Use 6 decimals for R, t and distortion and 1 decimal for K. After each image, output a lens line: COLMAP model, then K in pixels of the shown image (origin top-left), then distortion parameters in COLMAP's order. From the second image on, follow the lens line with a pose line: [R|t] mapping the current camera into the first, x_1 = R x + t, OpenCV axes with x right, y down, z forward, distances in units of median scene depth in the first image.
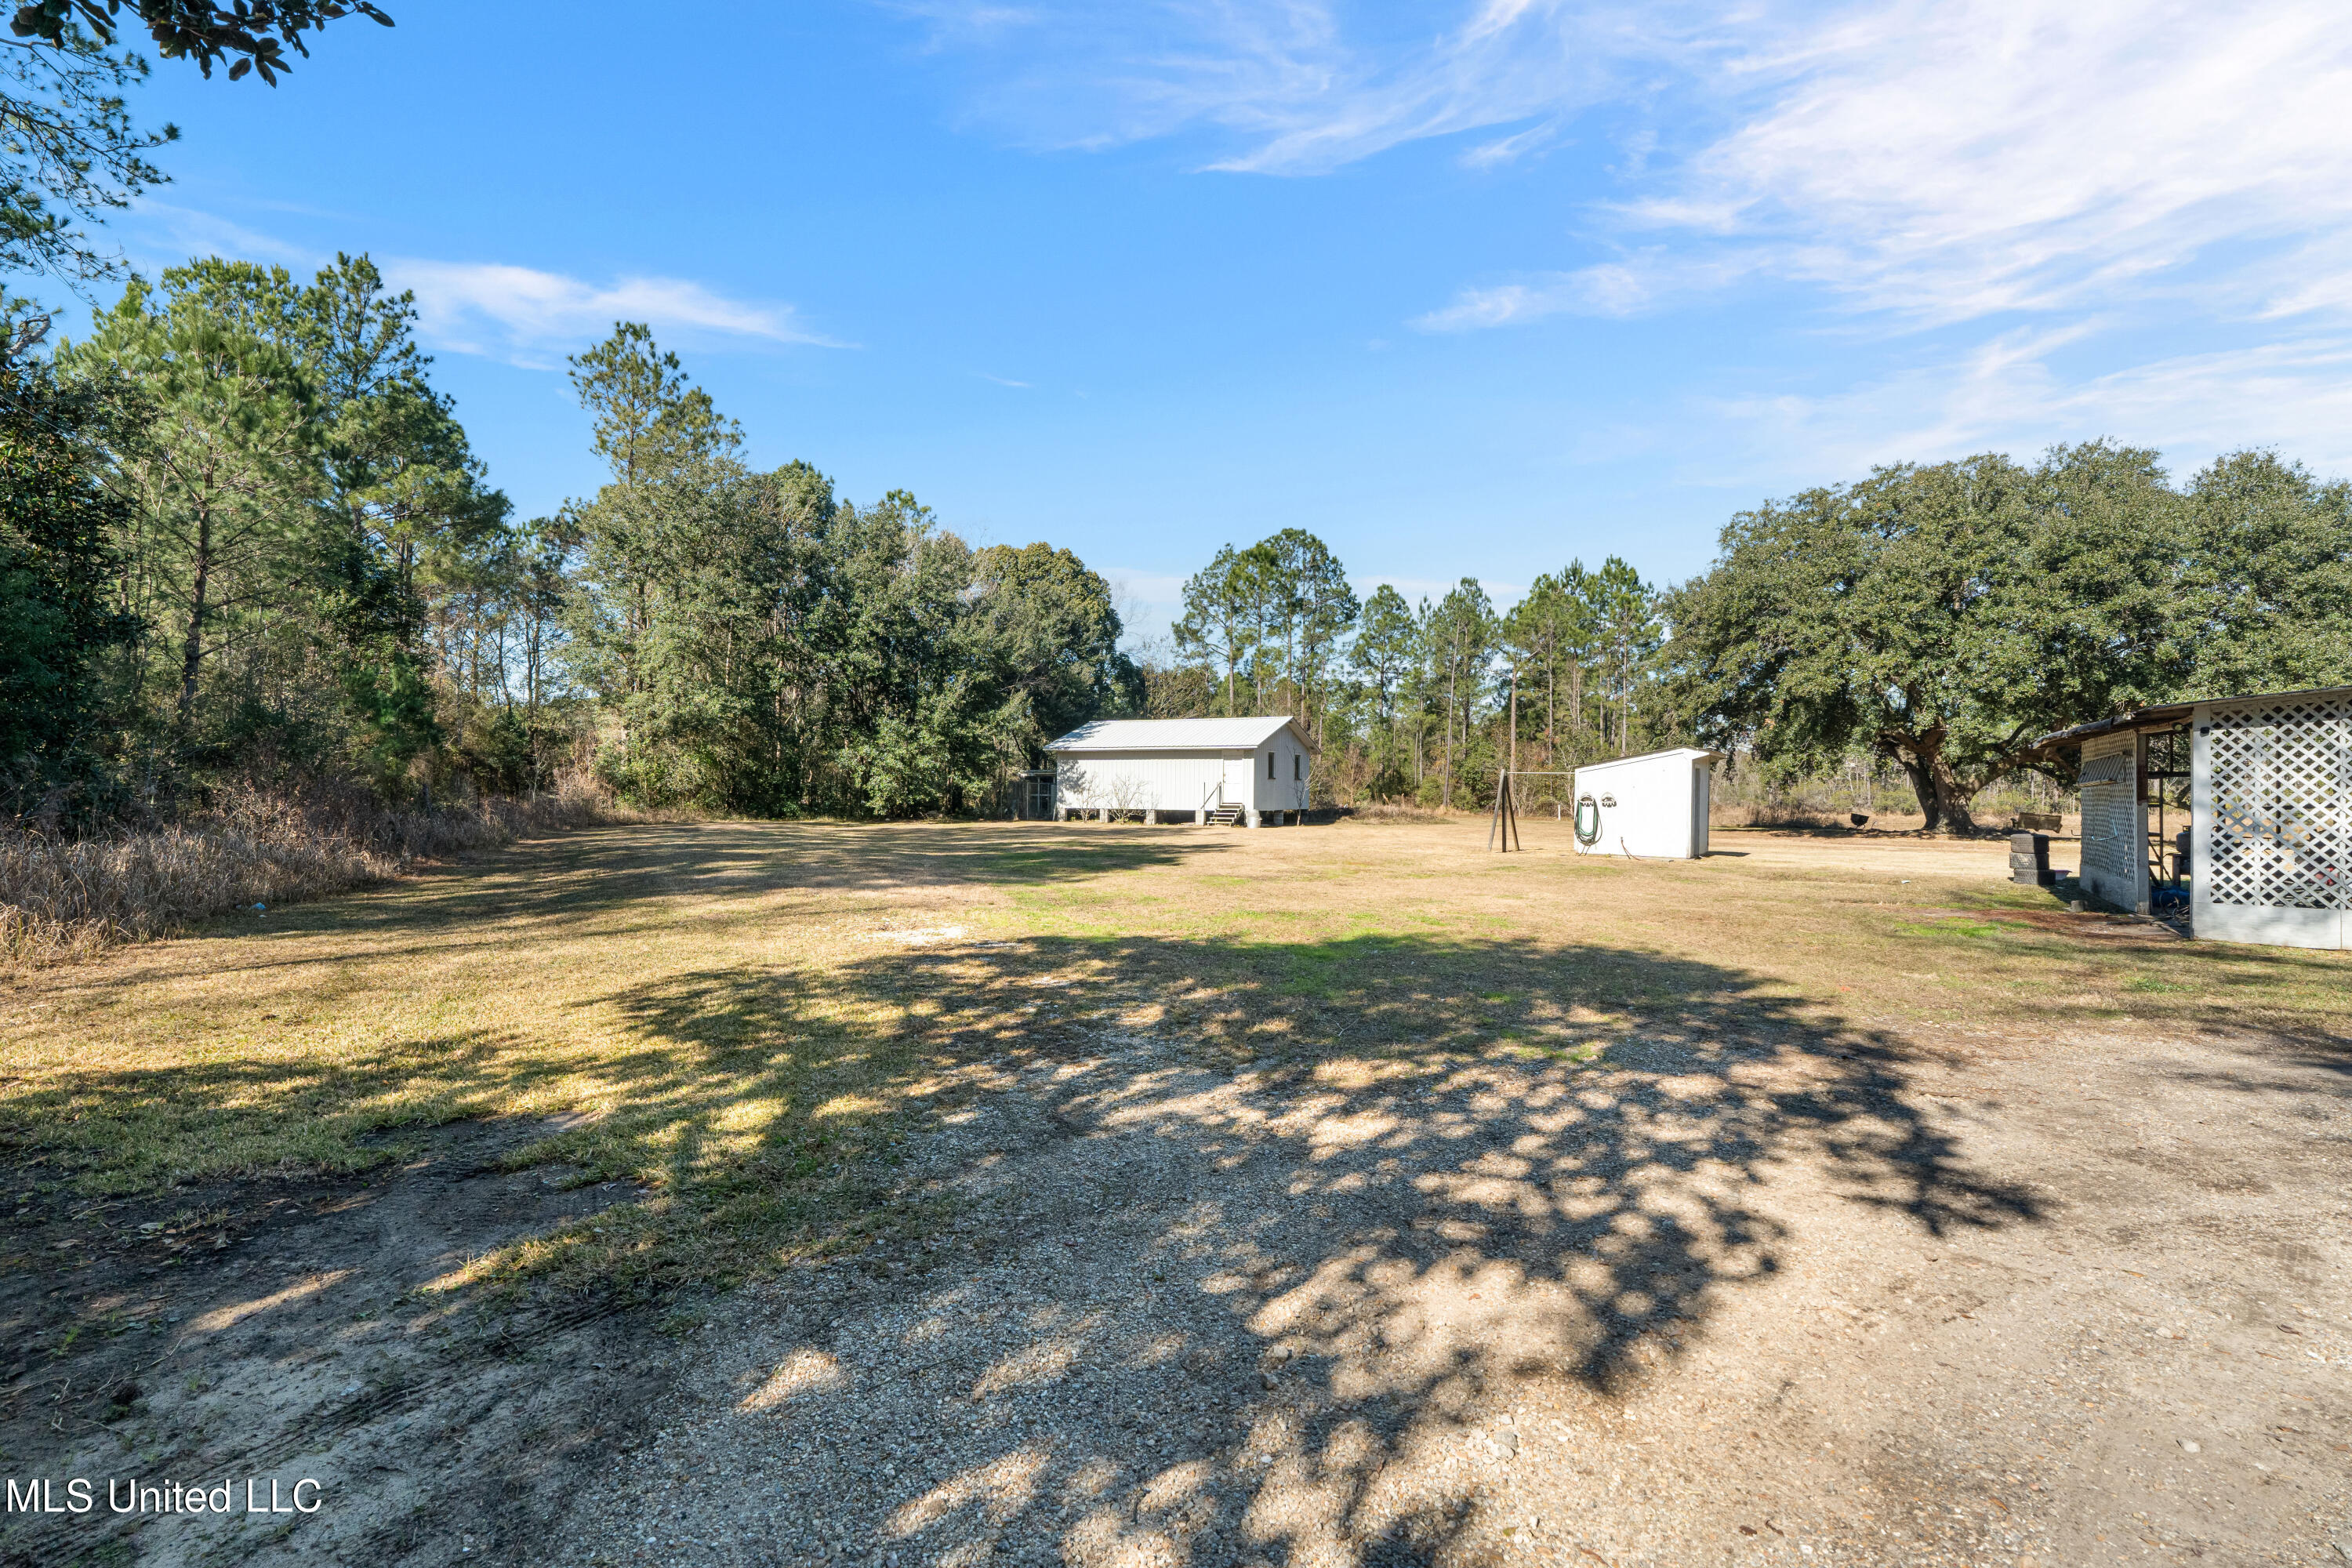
lens RADIAL K [[1057.0, 0, 1168.0], [0, 1057.0, 779.2], [0, 0, 1]] dist [-0.001464, 0.001596]
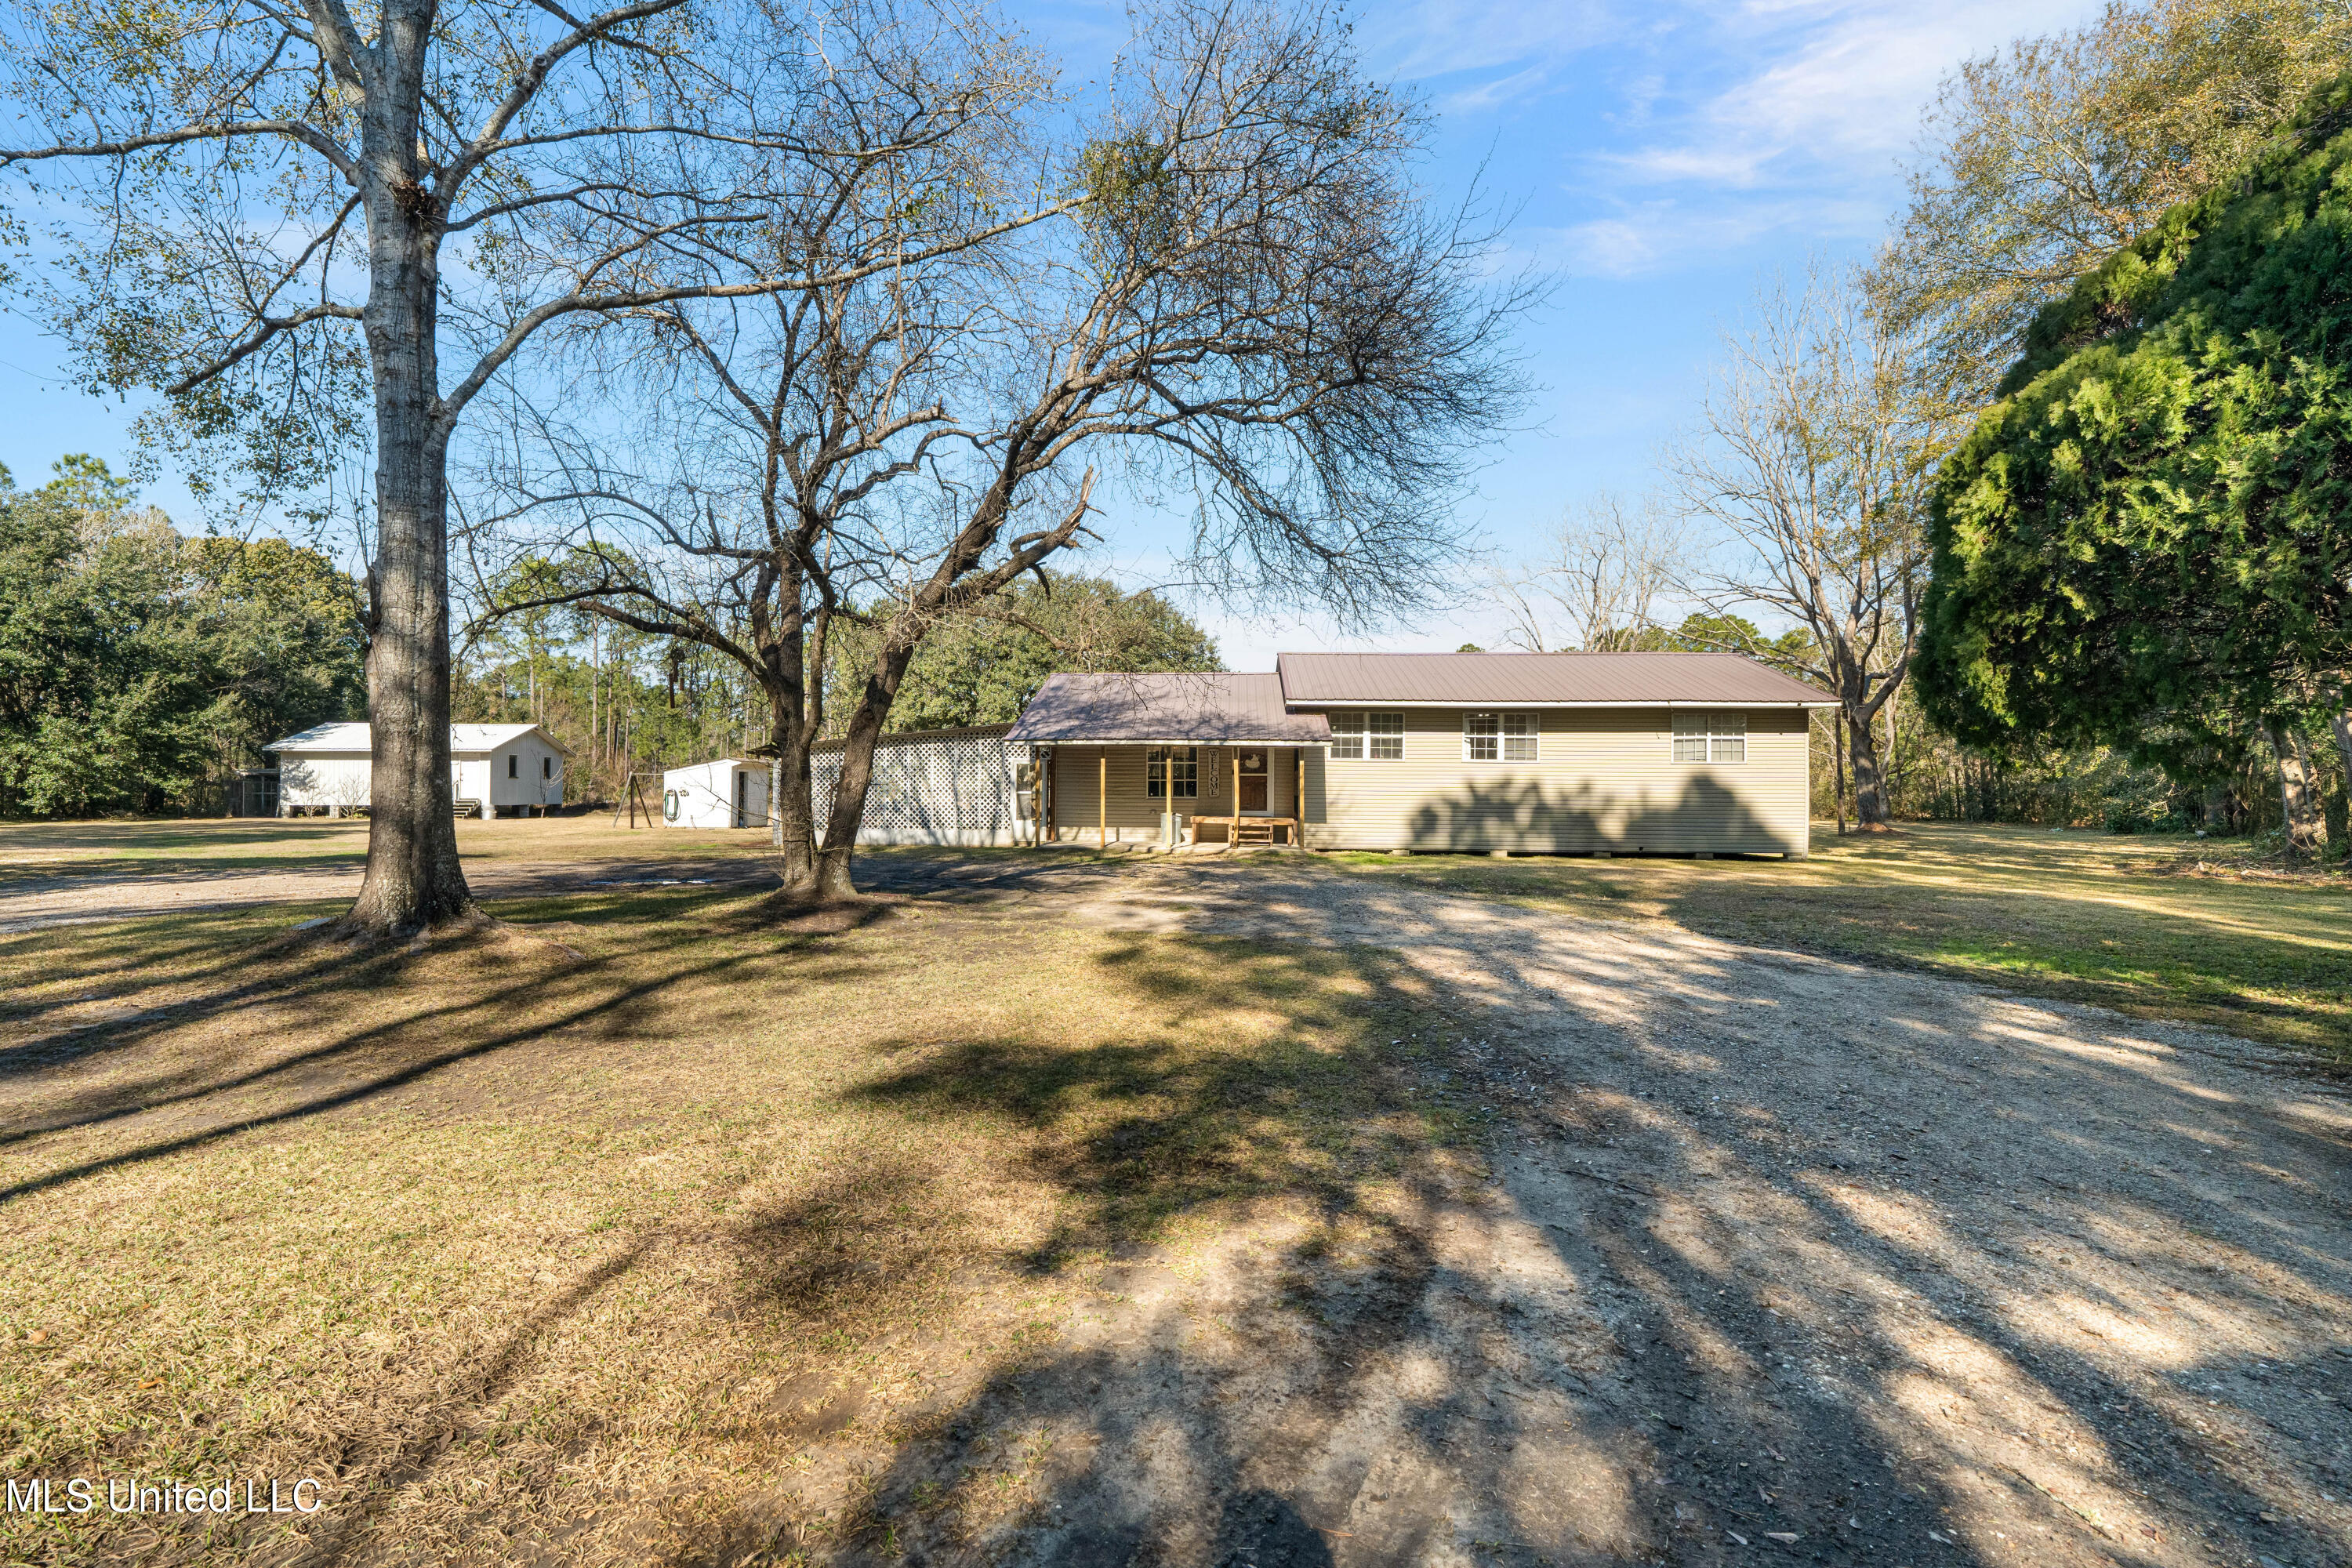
lens RADIAL K [[1064.6, 0, 1168.5], [0, 1064.6, 782.7], [0, 0, 1]] dist [-0.000191, 0.000854]
pose [[0.862687, -0.000536, 0.505737, 0.149425], [-0.001179, 0.999995, 0.003071, 0.000642], [-0.505736, -0.003246, 0.862682, -0.442948]]
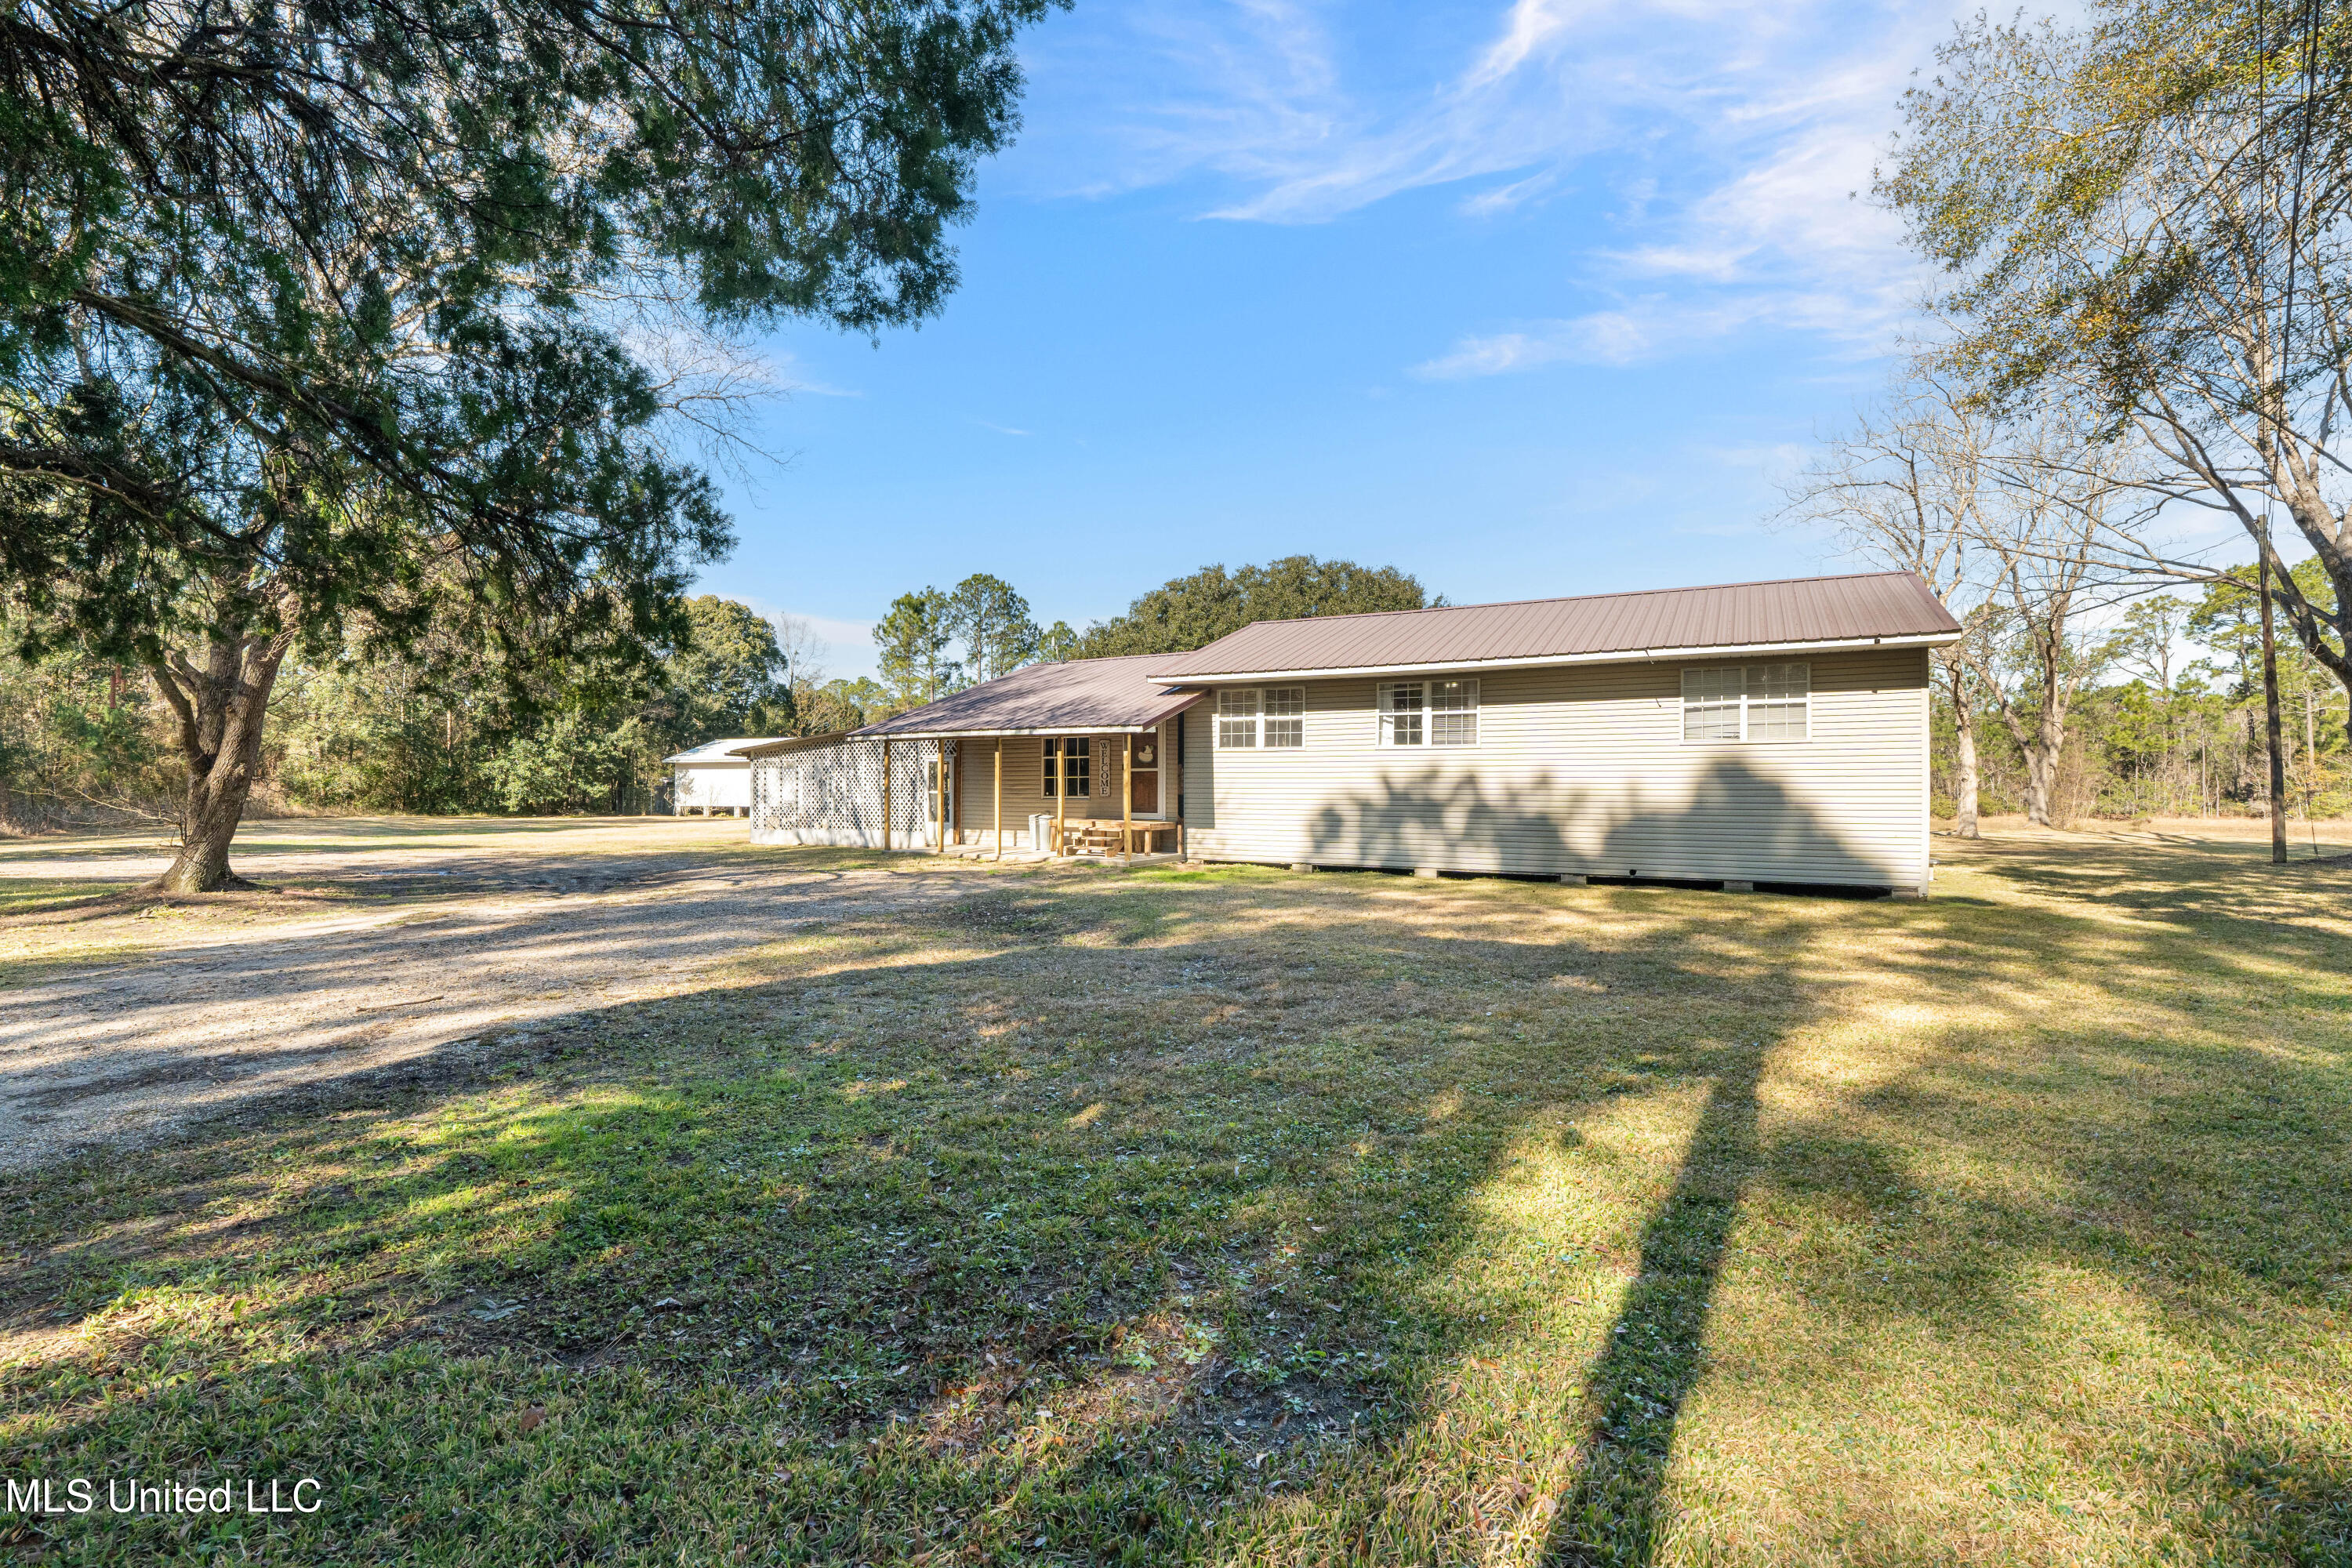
lens RADIAL K [[1053.1, 0, 1180.9], [0, 1053.1, 790.5], [0, 0, 1]] dist [0.002820, 0.000604]
pose [[0.996463, -0.007850, 0.083662, 0.509759], [0.007337, 0.999952, 0.006439, 0.005363], [-0.083709, -0.005802, 0.996473, -0.448076]]
